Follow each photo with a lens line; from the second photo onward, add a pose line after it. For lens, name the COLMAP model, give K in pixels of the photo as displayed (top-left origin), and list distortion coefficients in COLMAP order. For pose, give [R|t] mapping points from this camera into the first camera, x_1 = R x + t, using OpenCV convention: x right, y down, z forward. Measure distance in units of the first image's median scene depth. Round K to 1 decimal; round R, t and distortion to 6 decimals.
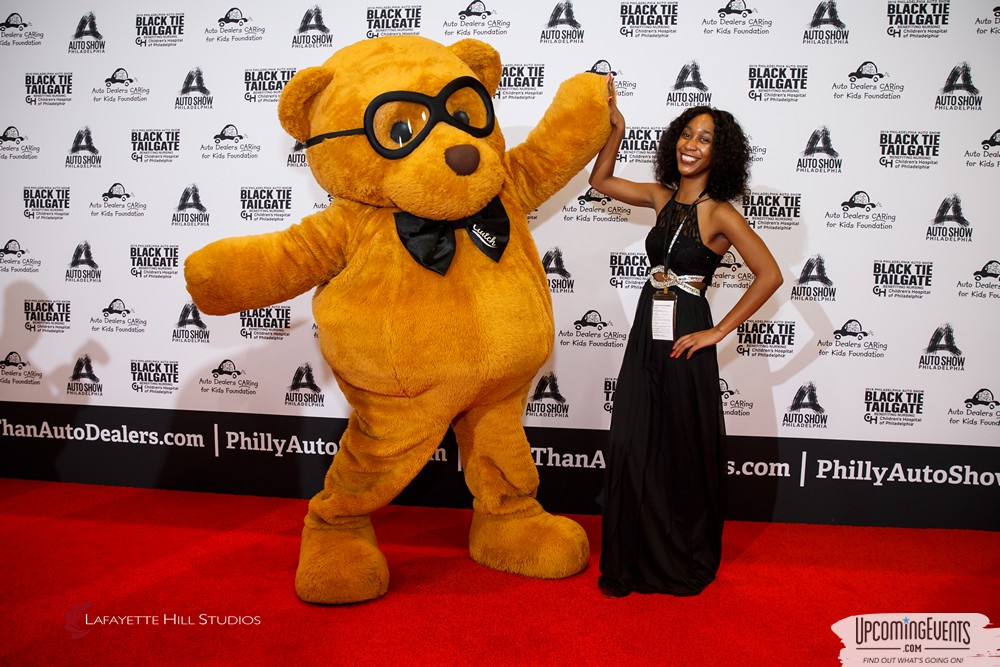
lens RADIAL K [[742.6, 0, 493.2], [0, 742.6, 315.3], [0, 0, 1]] dist [-0.085373, 0.065864]
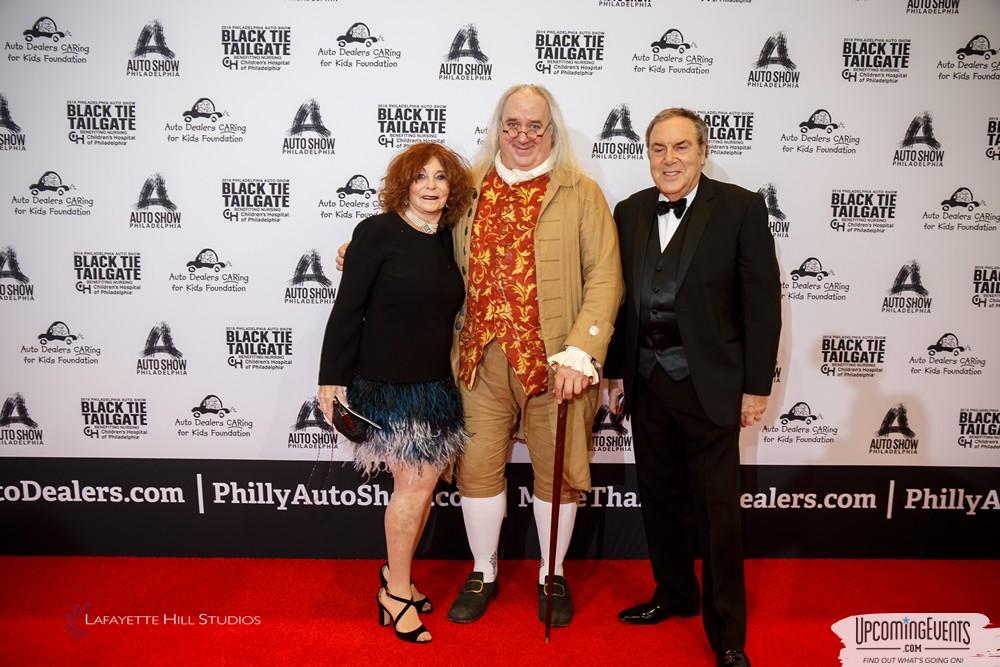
lens RADIAL K [[886.2, 0, 492.6], [0, 886.2, 323.1], [0, 0, 1]] dist [-0.050806, 0.087860]
pose [[0.991632, -0.024168, 0.126813, -0.178686], [0.013814, 0.996545, 0.081902, -0.093866], [-0.128354, -0.079465, 0.988540, 0.011386]]
